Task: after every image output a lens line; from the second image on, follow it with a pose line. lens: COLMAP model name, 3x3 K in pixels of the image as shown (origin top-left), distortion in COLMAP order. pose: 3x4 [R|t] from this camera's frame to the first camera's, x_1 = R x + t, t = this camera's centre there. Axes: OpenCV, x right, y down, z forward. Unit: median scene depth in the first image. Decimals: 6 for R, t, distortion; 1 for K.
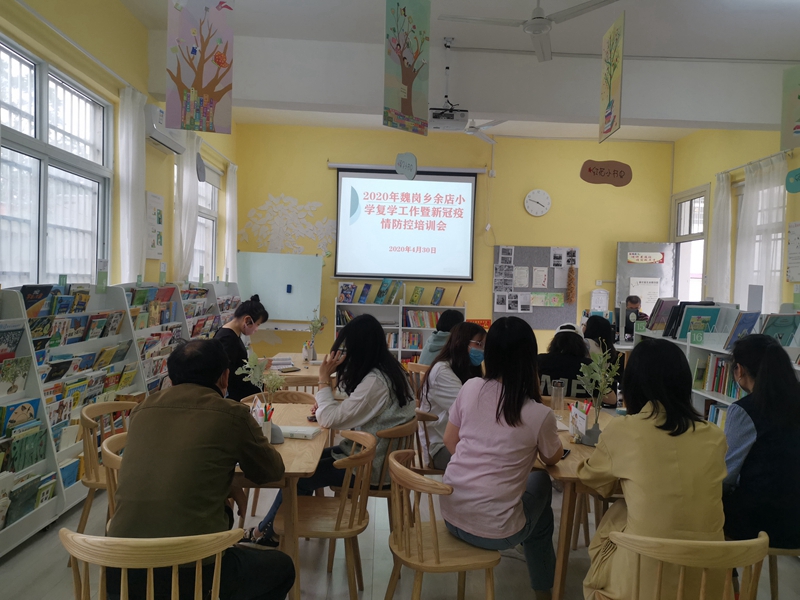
lens RADIAL K [[609.4, 0, 397.4], [0, 609.4, 305.3], [0, 0, 1]] dist [0.052474, 0.010427]
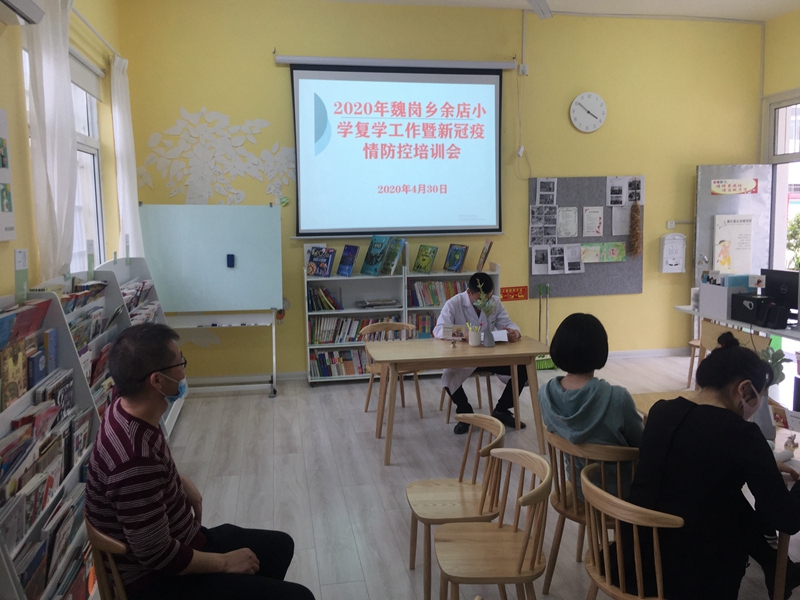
lens RADIAL K [[674.5, 0, 402.8], [0, 674.5, 293.4], [0, 0, 1]] dist [0.055880, -0.061091]
pose [[0.985011, -0.066755, 0.159050, -0.110637], [0.054090, 0.995107, 0.082678, -0.040071], [-0.163791, -0.072836, 0.983803, 0.270856]]
